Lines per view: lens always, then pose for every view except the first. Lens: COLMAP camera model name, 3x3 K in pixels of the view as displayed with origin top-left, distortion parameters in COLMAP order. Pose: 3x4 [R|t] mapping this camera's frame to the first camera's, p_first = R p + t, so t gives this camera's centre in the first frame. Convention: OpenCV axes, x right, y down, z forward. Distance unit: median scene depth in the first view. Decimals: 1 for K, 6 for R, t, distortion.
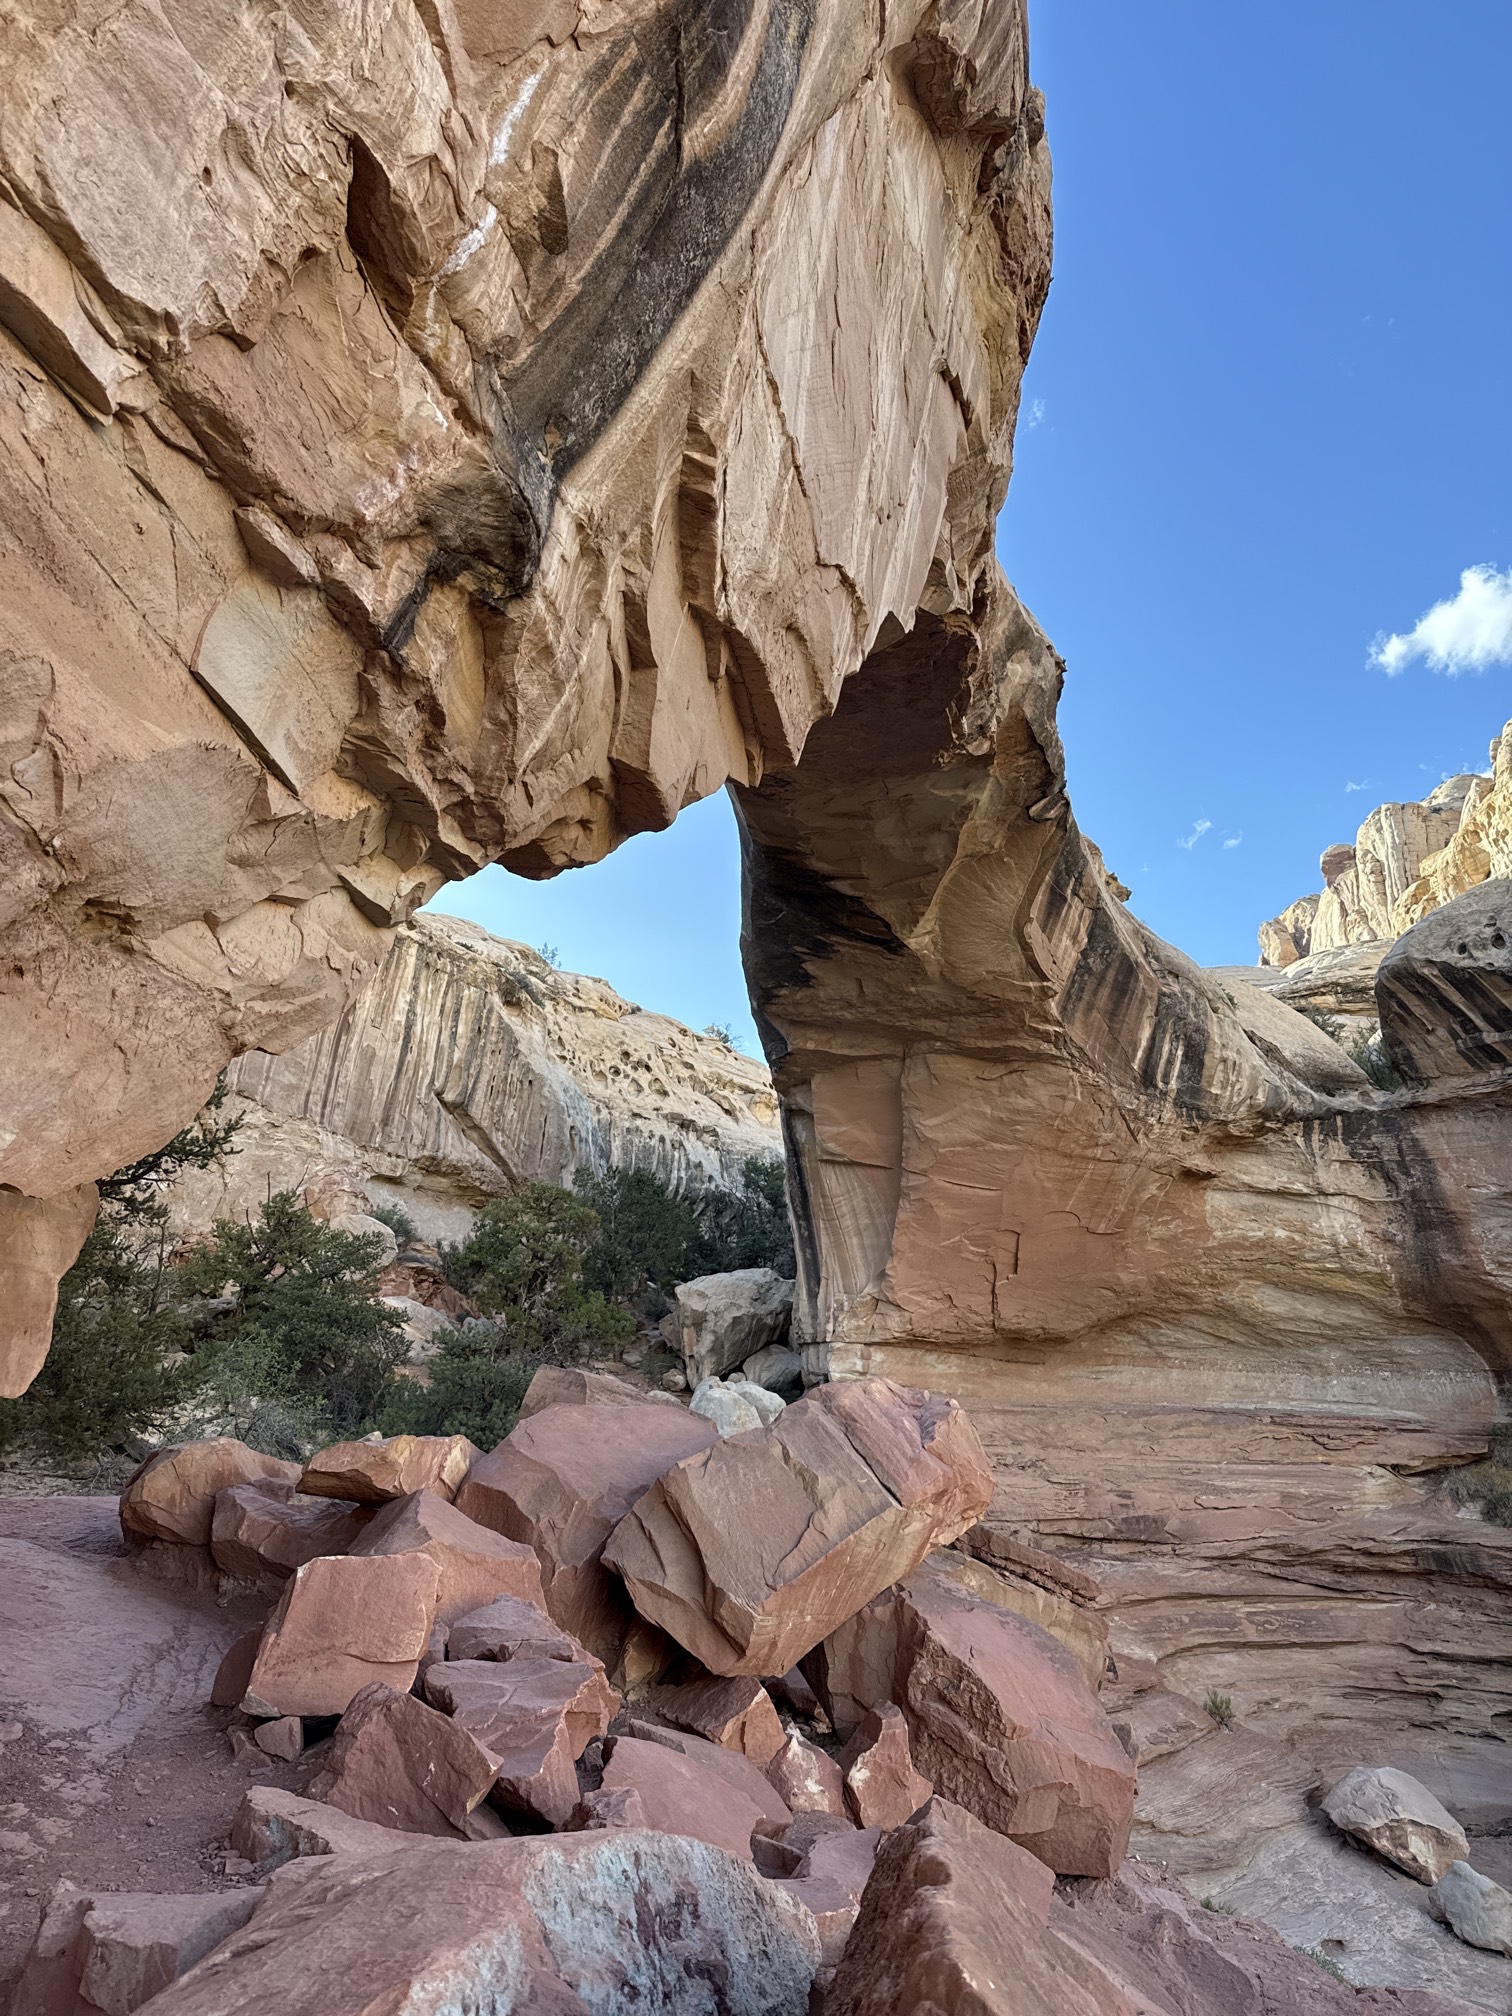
lens RADIAL K [[1427.3, 0, 761.3], [0, 1427.3, 1001.0], [0, 0, 1]] dist [0.066371, -0.081639]
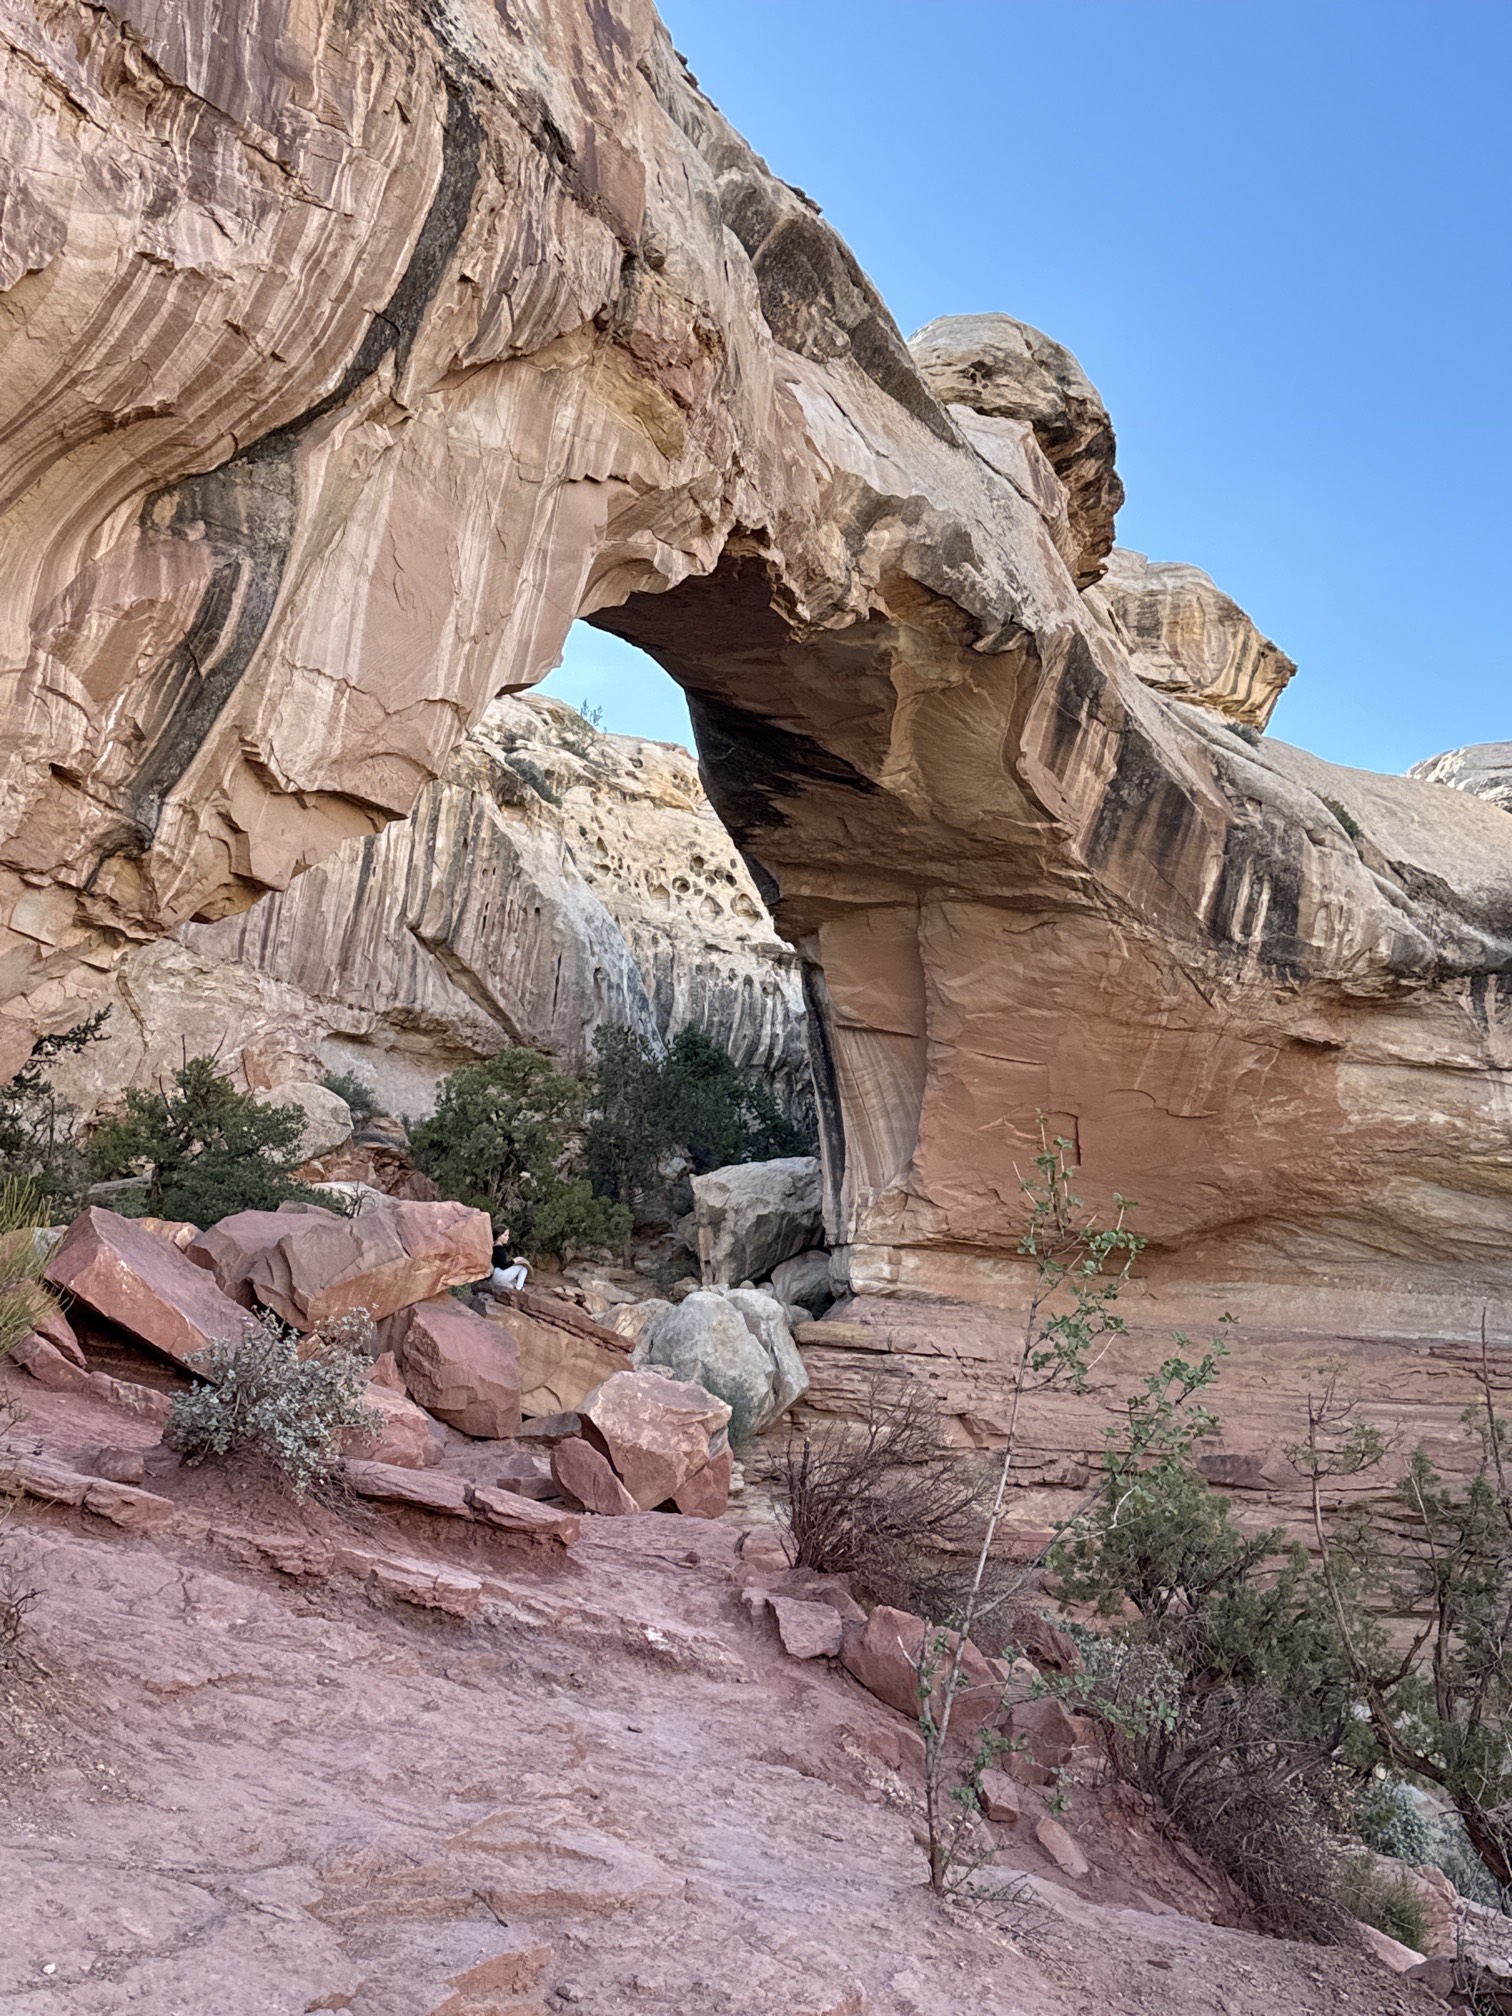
lens RADIAL K [[2366.4, 0, 784.6], [0, 2366.4, 1015.3], [0, 0, 1]] dist [0.079104, 0.000000]
pose [[0.994082, 0.006282, -0.108447, 0.156650], [0.006847, 0.992718, 0.120270, -0.056840], [0.108412, -0.120301, 0.986800, -0.335878]]
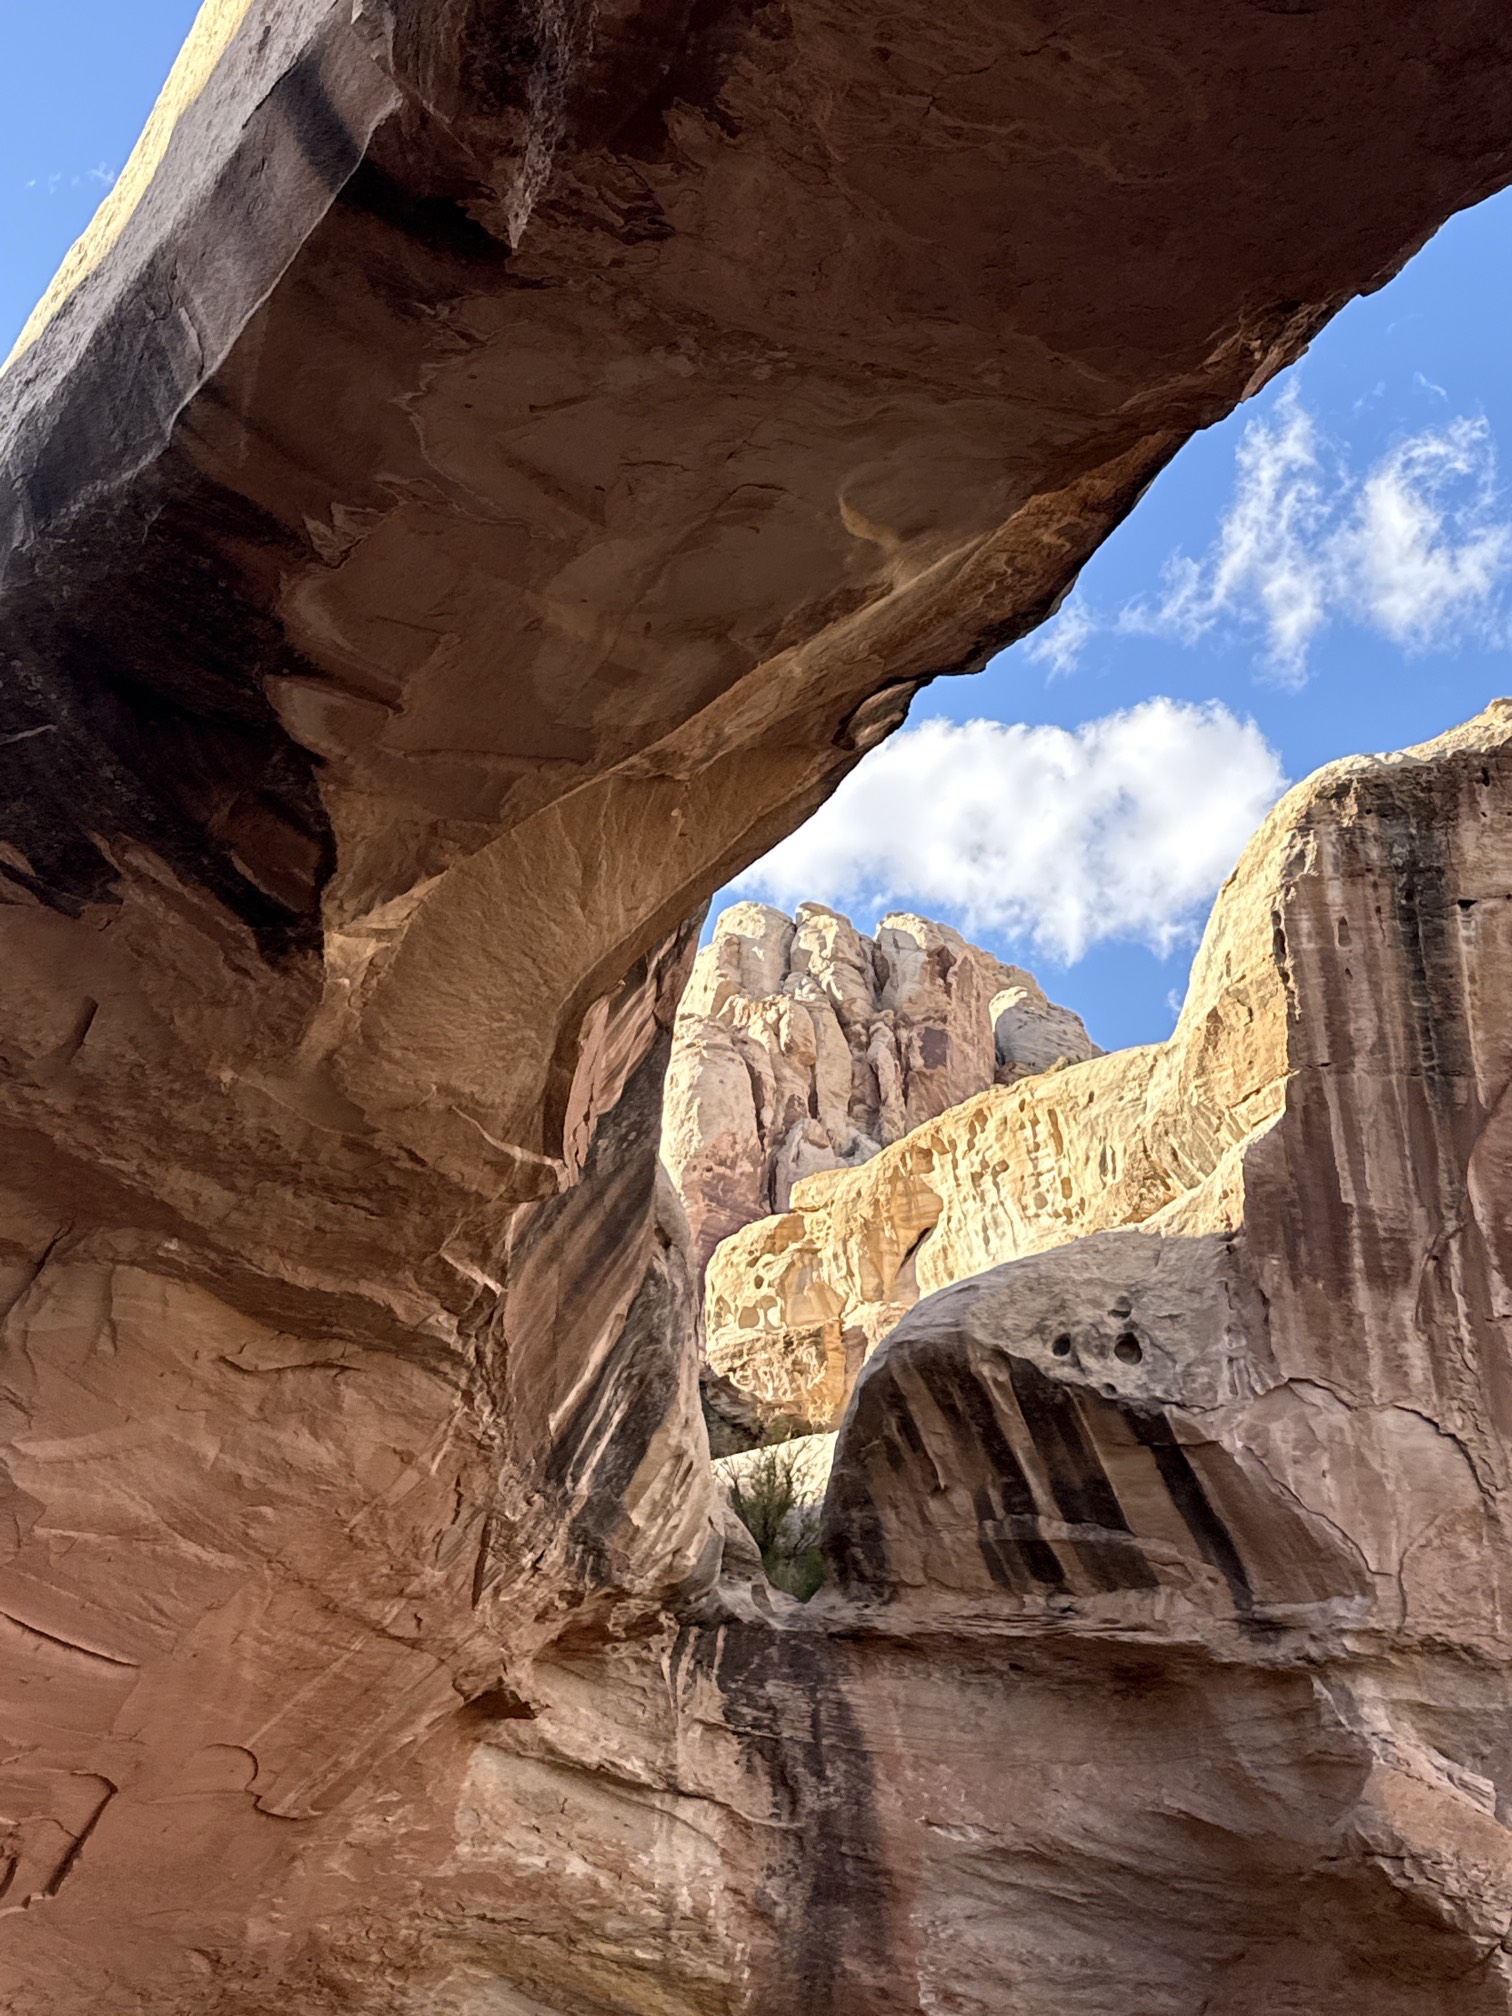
lens RADIAL K [[2515.6, 0, 754.1], [0, 2515.6, 992.6], [0, 0, 1]] dist [0.118085, 0.000000]
pose [[0.784403, 0.321451, 0.530453, -0.116616], [-0.239927, 0.945901, -0.218420, 0.067362], [-0.571967, 0.044059, 0.819092, 0.318869]]
